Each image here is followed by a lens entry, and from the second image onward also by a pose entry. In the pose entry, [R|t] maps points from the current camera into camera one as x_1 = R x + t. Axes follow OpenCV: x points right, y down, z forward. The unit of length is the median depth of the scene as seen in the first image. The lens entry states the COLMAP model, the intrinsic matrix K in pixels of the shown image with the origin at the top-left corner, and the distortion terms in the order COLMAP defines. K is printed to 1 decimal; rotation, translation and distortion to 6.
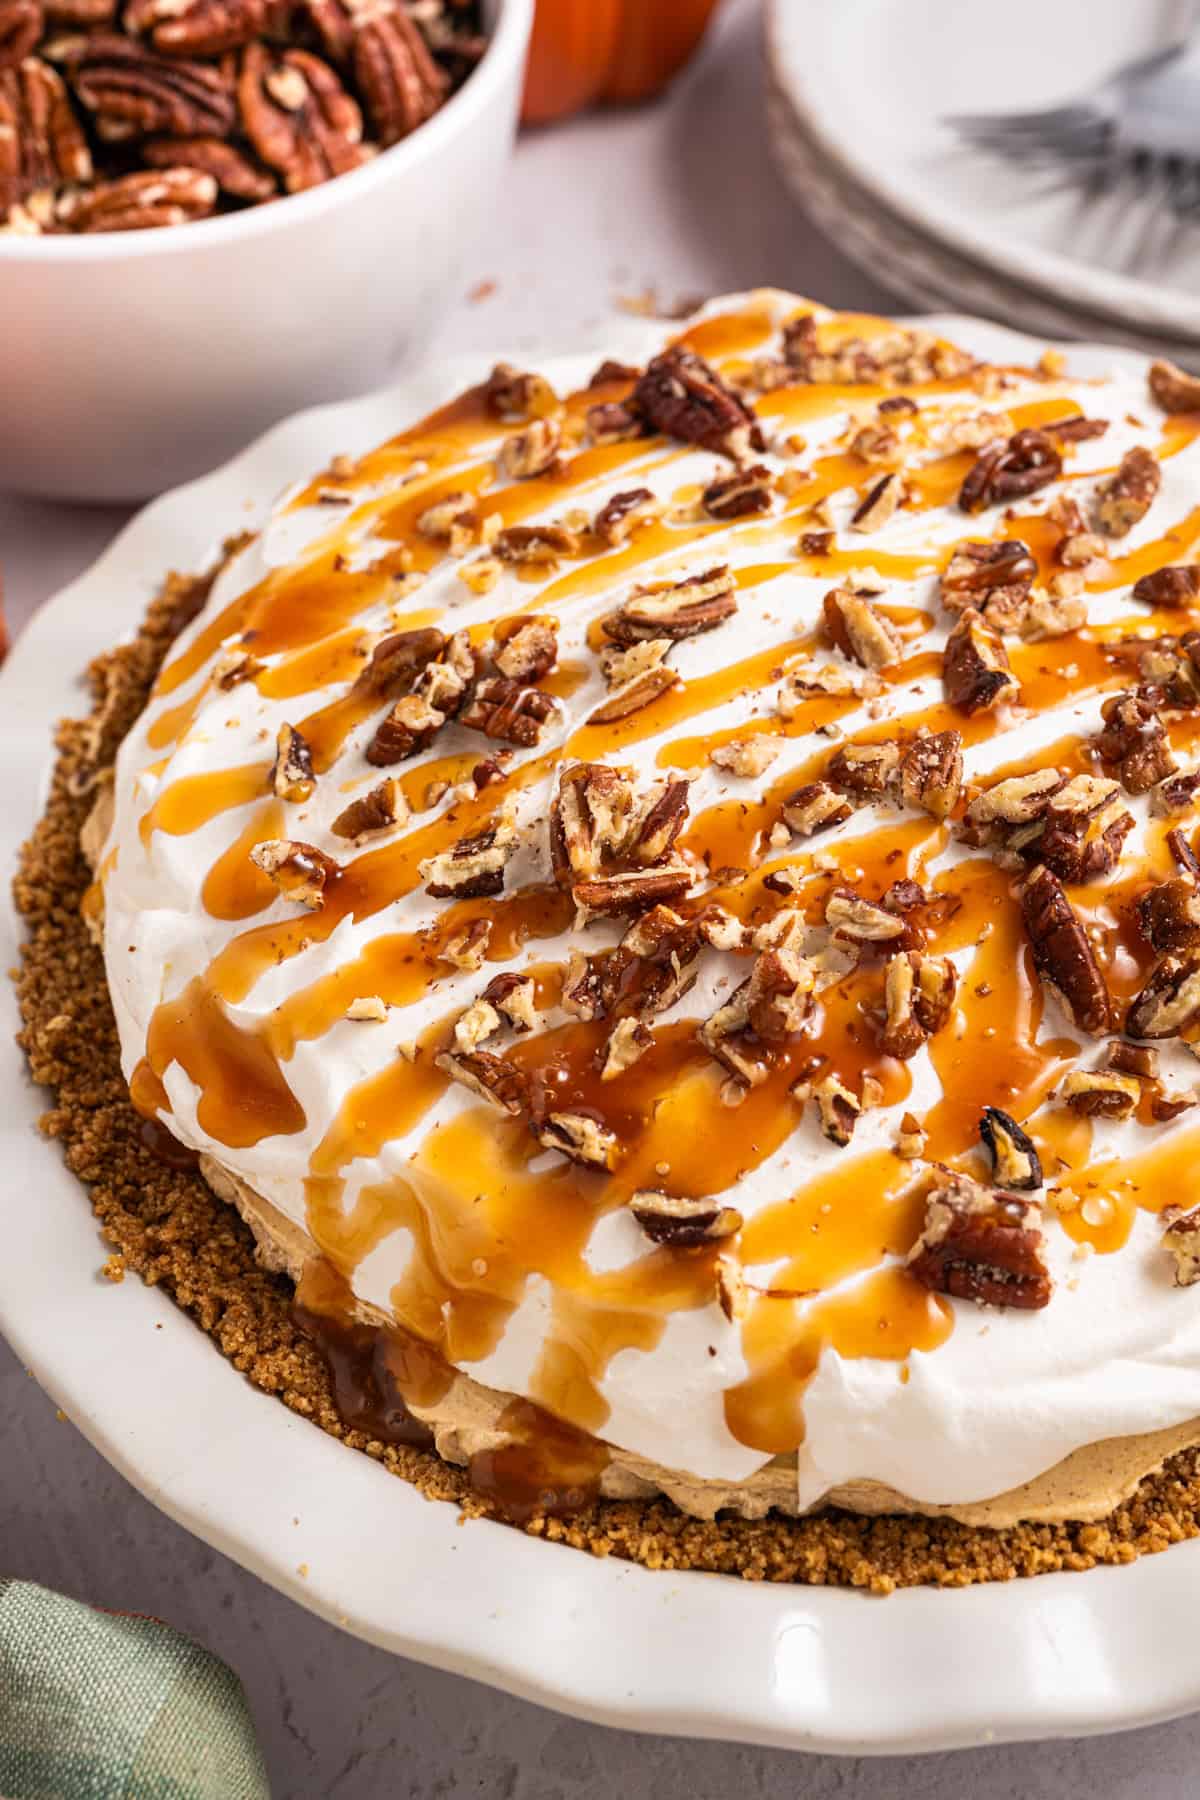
lens RADIAL K [[2534.3, 0, 601.1], [0, 2534.3, 907.3], [0, 0, 1]] dist [-0.023982, 0.000000]
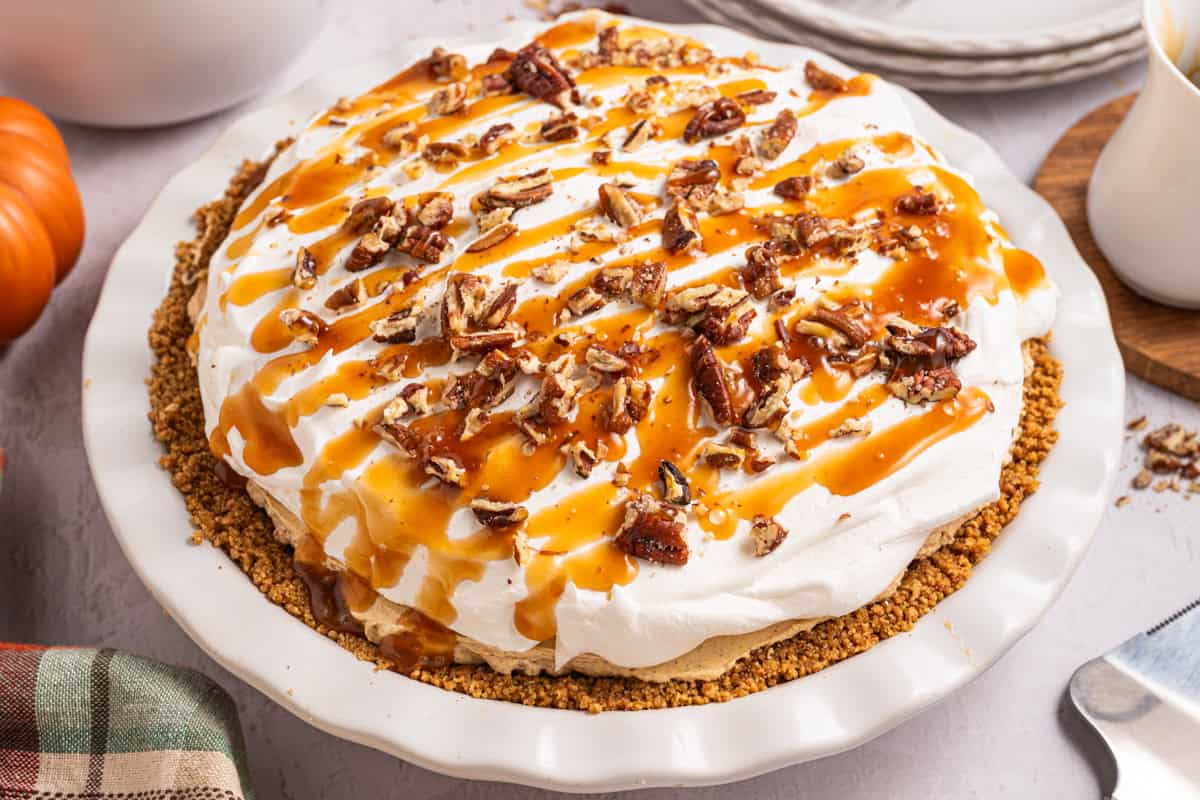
lens RADIAL K [[1892.0, 0, 604.2], [0, 1892.0, 396.0], [0, 0, 1]] dist [-0.007899, 0.000000]
pose [[0.999407, 0.032783, 0.010564, 0.085871], [-0.032699, 0.999433, -0.008058, 0.040646], [-0.010822, 0.007708, 0.999912, -0.380031]]
